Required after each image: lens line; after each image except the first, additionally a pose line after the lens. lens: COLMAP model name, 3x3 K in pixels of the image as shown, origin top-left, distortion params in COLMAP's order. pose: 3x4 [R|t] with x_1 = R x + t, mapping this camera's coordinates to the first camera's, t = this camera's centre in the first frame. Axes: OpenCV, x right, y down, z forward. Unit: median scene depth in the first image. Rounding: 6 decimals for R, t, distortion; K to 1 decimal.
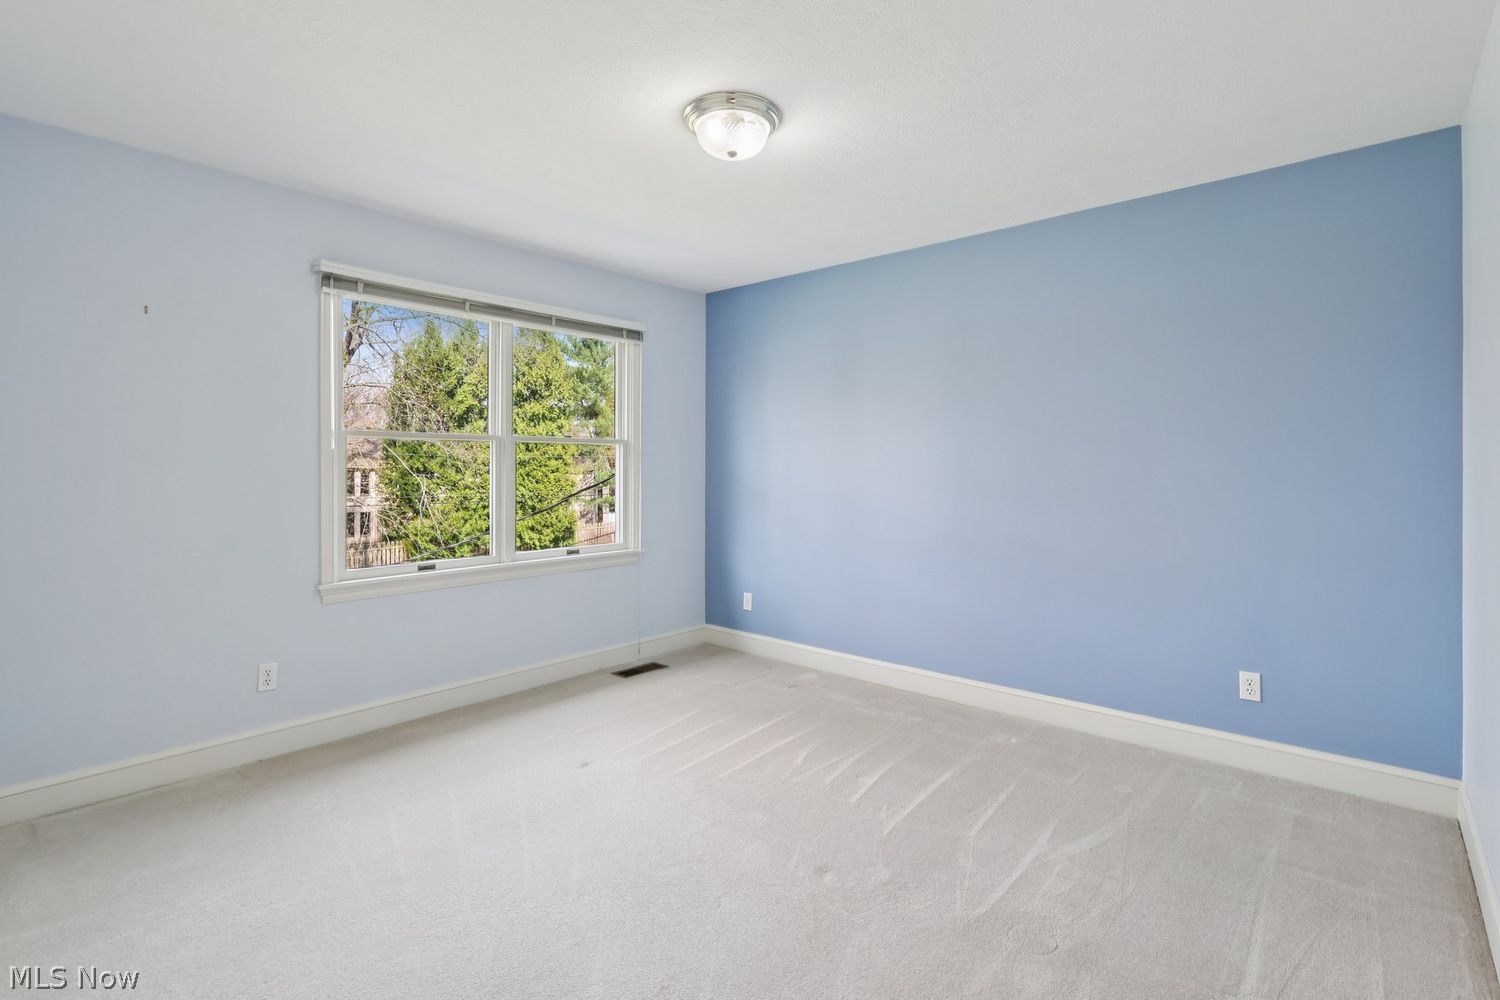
lens RADIAL K [[703.7, 0, 730.4], [0, 703.7, 472.1], [0, 0, 1]] dist [0.000881, 0.000021]
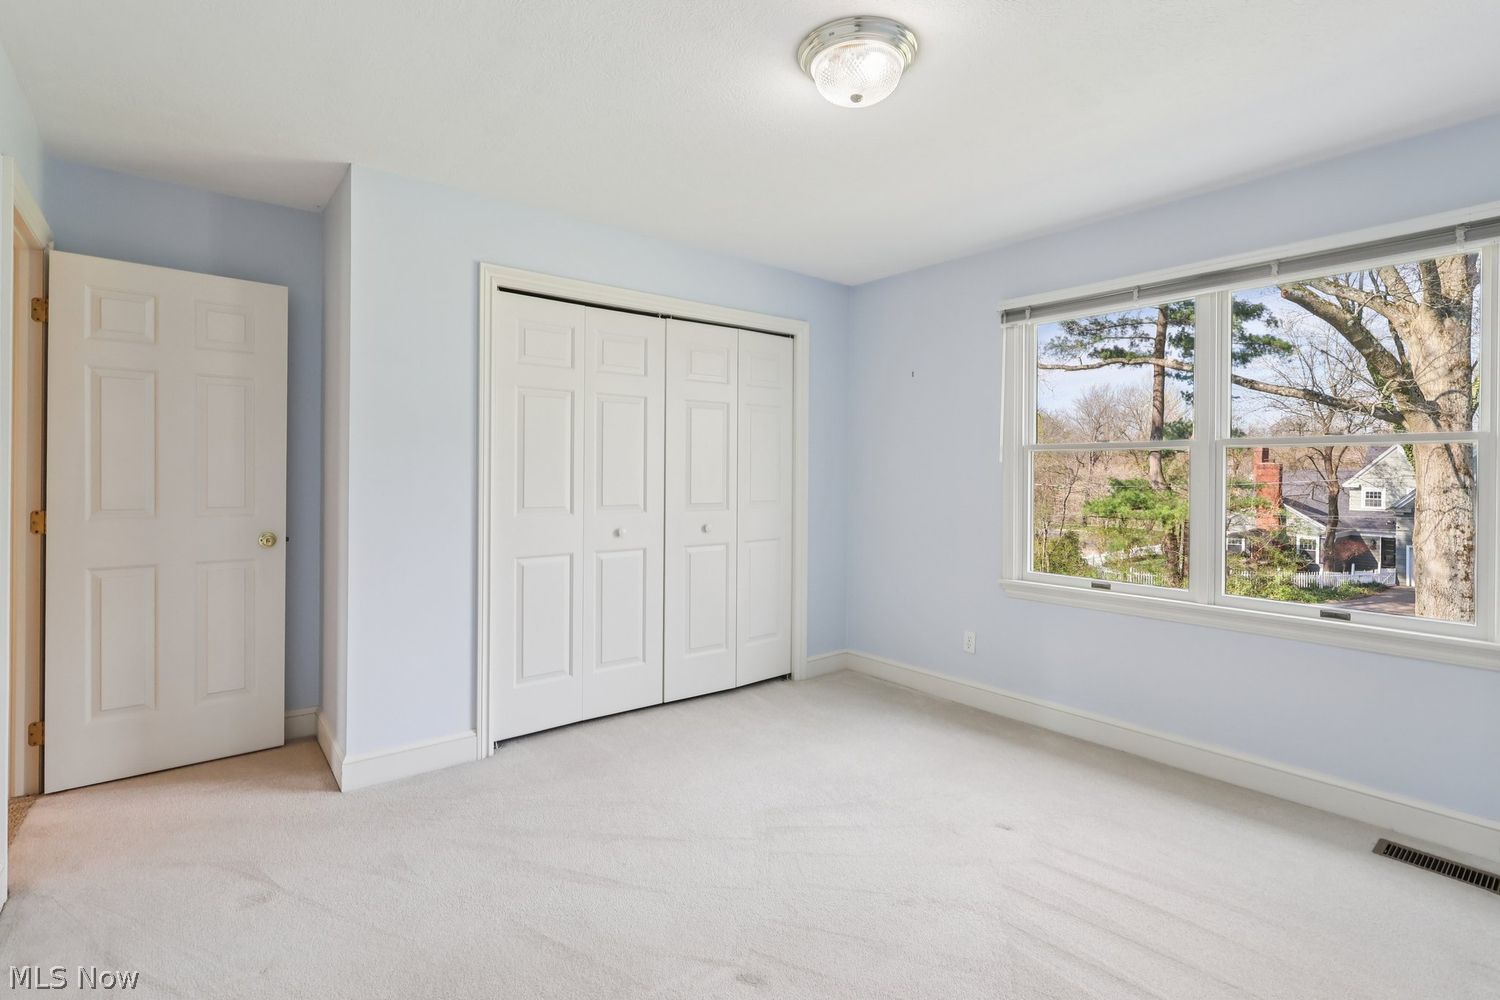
lens RADIAL K [[703.7, 0, 730.4], [0, 703.7, 472.1], [0, 0, 1]] dist [0.000881, 0.000021]
pose [[-0.158000, -0.006482, -0.987418, 0.569990], [-0.019745, 0.999799, -0.003404, -0.002792], [0.987242, 0.018959, -0.158096, 0.654292]]
